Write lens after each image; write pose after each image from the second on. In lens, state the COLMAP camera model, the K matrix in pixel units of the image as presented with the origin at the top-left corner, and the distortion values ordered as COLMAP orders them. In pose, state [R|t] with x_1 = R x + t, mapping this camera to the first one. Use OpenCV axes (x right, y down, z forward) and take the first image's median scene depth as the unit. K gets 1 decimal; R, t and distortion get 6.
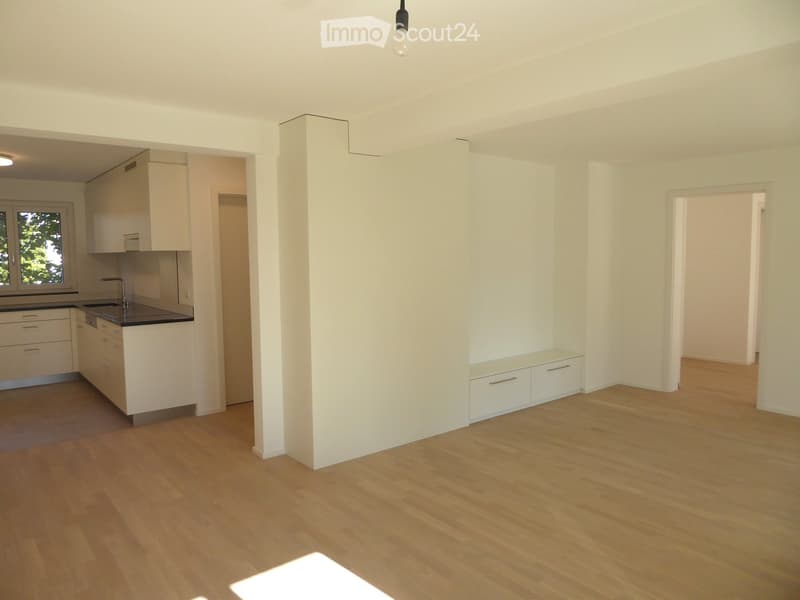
lens RADIAL K [[561.2, 0, 400.0], [0, 561.2, 300.0], [0, 0, 1]] dist [-0.023944, 0.000353]
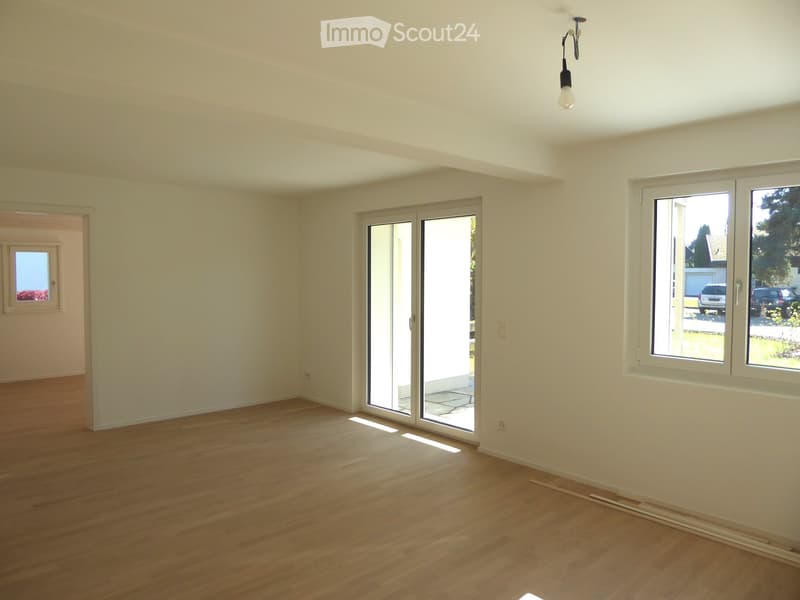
lens RADIAL K [[561.2, 0, 400.0], [0, 561.2, 300.0], [0, 0, 1]] dist [-0.023944, 0.000353]
pose [[-0.069121, -0.030871, 0.997131, -0.612745], [0.078361, 0.996265, 0.036276, -0.053192], [-0.994526, 0.080644, -0.066444, 0.768706]]
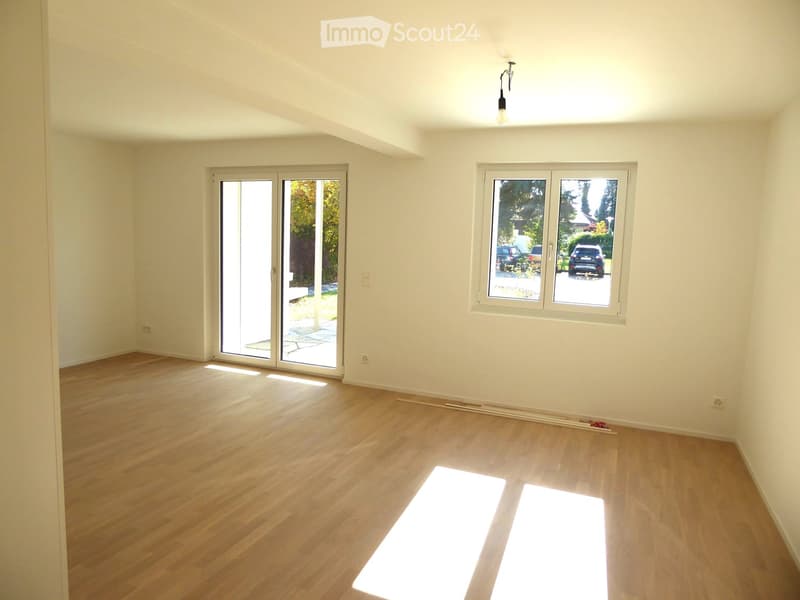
lens RADIAL K [[556.4, 0, 400.0], [0, 556.4, 300.0], [0, 0, 1]] dist [-0.018239, 0.000305]
pose [[-0.468409, -0.105991, 0.877131, -0.740632], [0.046360, 0.988462, 0.144201, -0.082779], [-0.882294, 0.108209, -0.458091, 1.106296]]
